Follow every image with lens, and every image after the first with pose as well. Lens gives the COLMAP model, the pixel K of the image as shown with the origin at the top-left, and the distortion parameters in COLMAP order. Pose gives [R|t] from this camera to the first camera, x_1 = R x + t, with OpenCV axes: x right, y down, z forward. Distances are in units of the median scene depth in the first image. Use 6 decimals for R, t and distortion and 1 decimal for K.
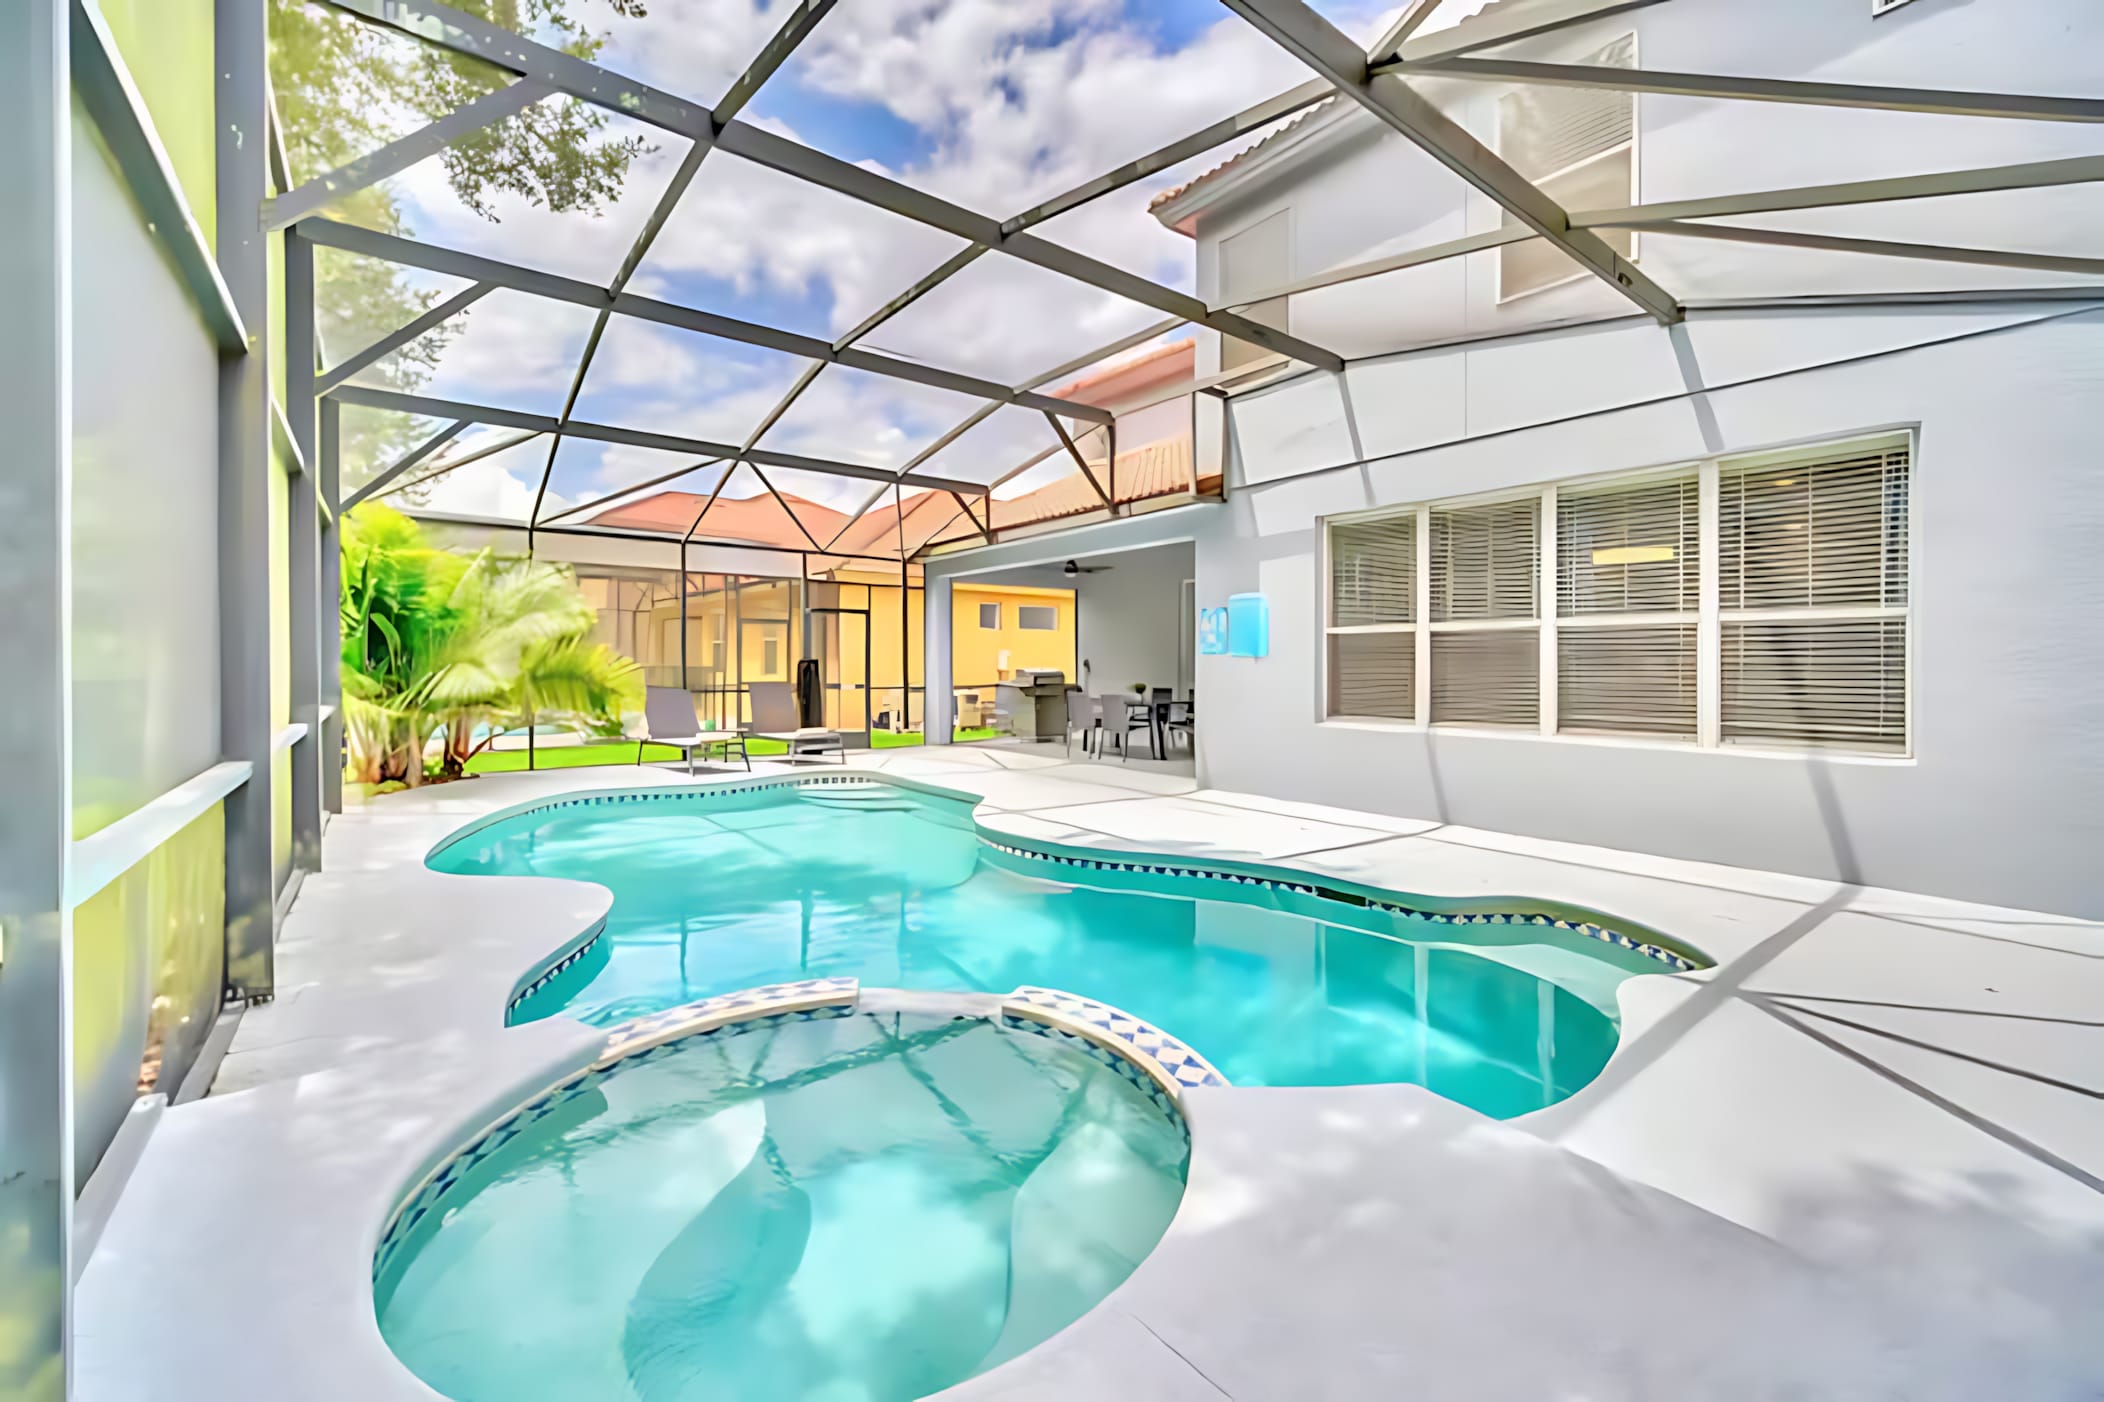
lens RADIAL K [[859.7, 0, 1051.5], [0, 859.7, 659.2], [0, 0, 1]] dist [0.002749, 0.000146]
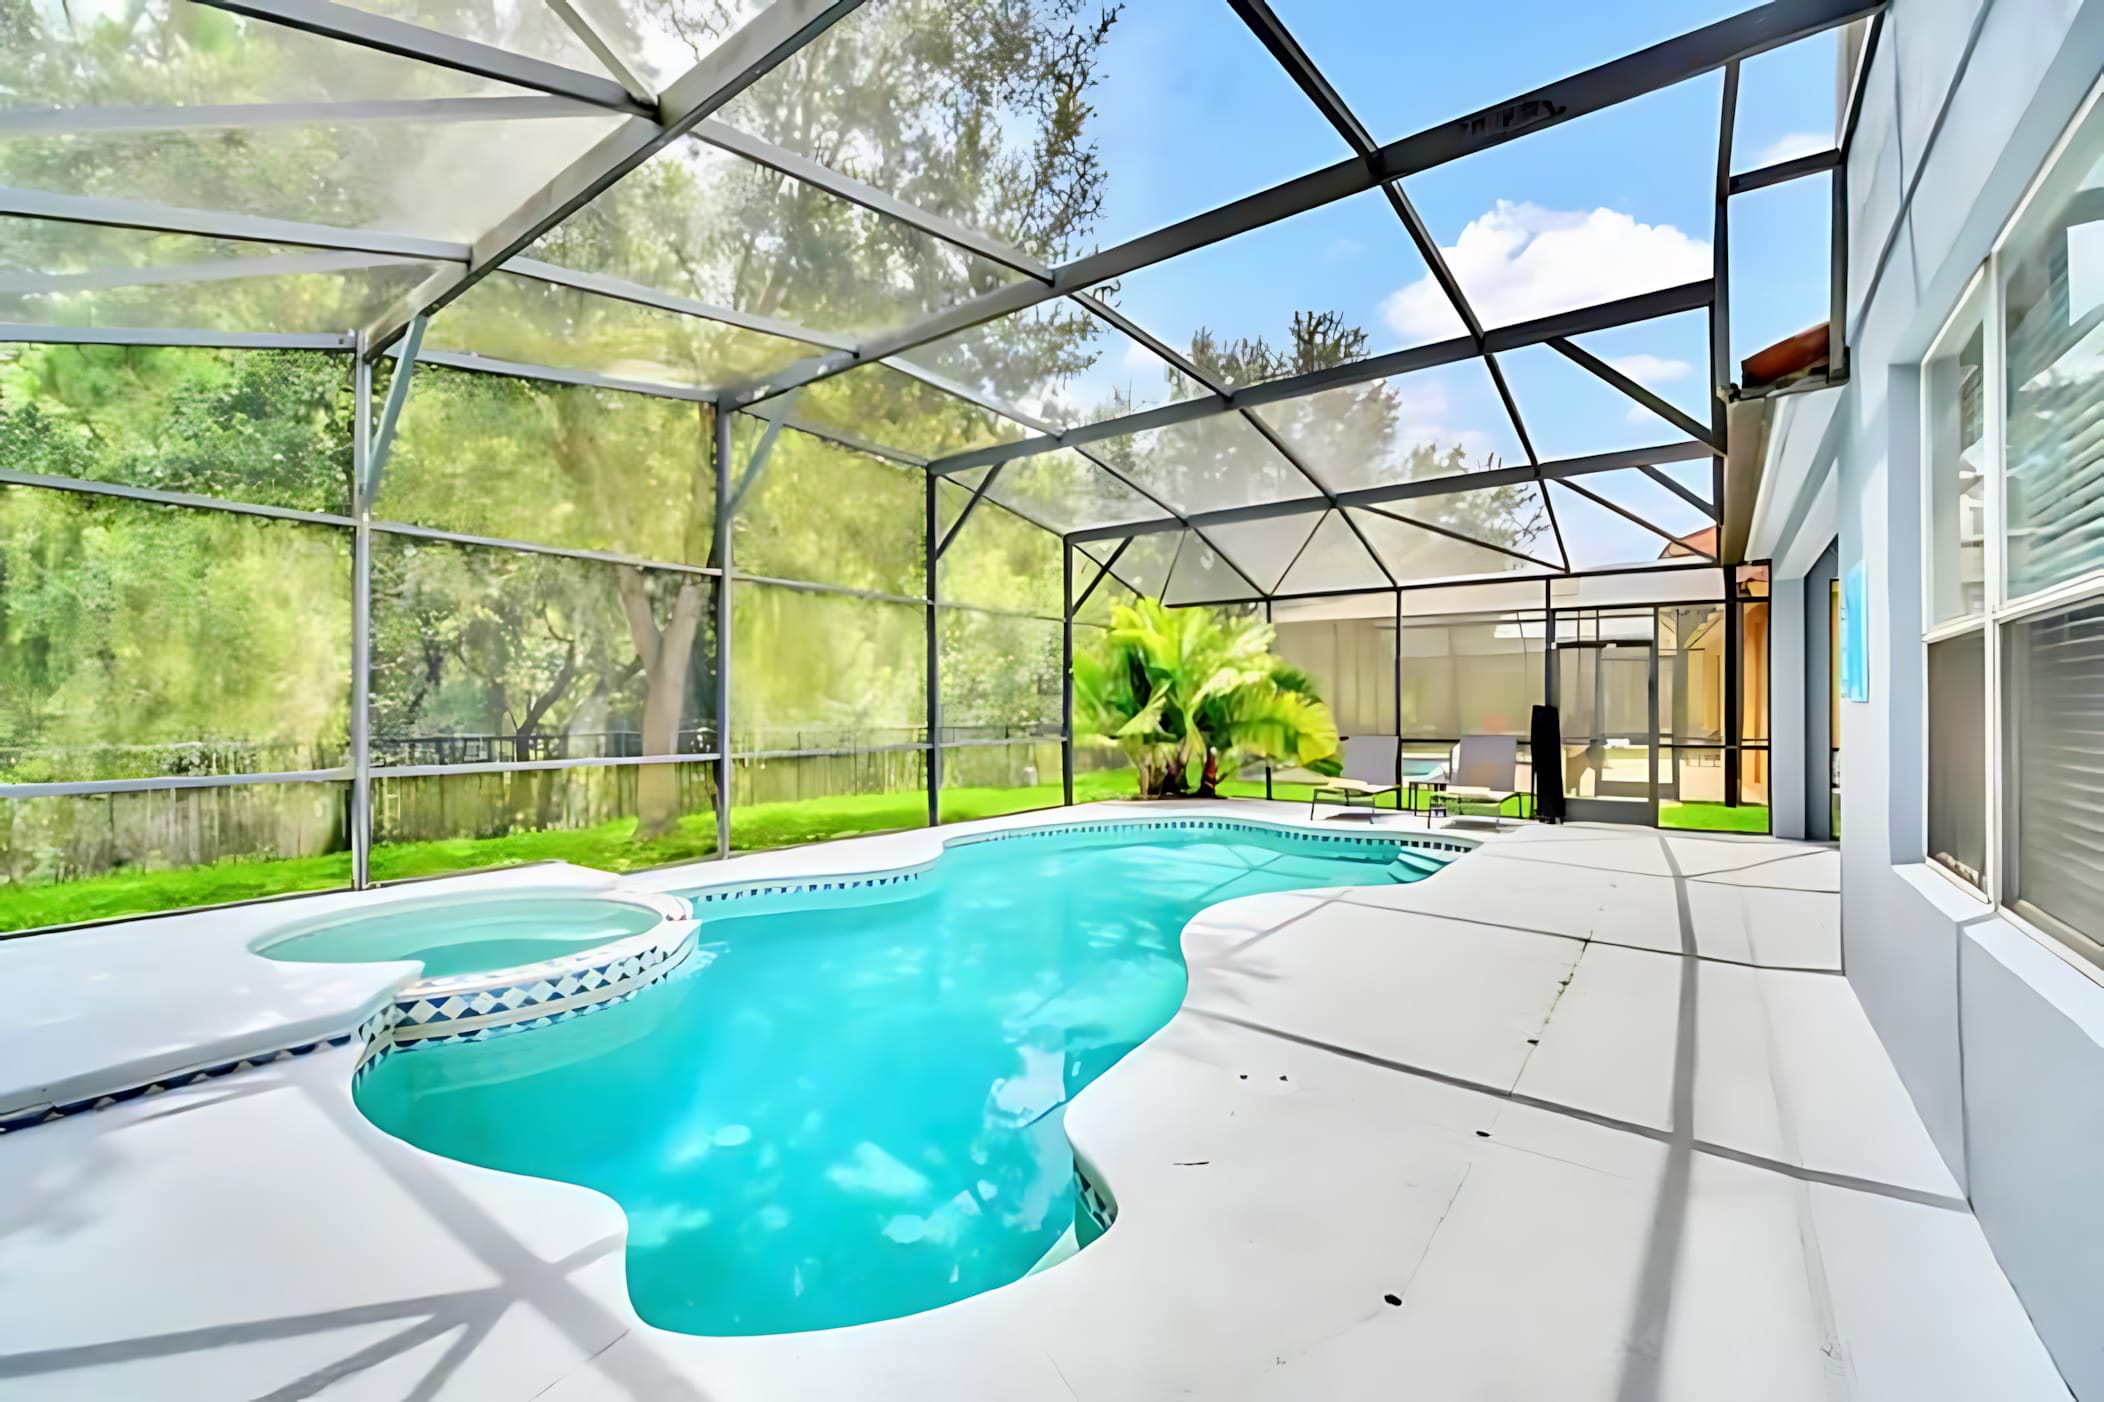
lens RADIAL K [[859.7, 0, 1043.1], [0, 859.7, 704.0], [0, 0, 1]] dist [0.002749, 0.000146]
pose [[0.253996, 0.002727, -0.967201, 0.515934], [0.000727, 0.999995, 0.003011, -0.007651], [0.967205, -0.001468, 0.253993, 0.424185]]
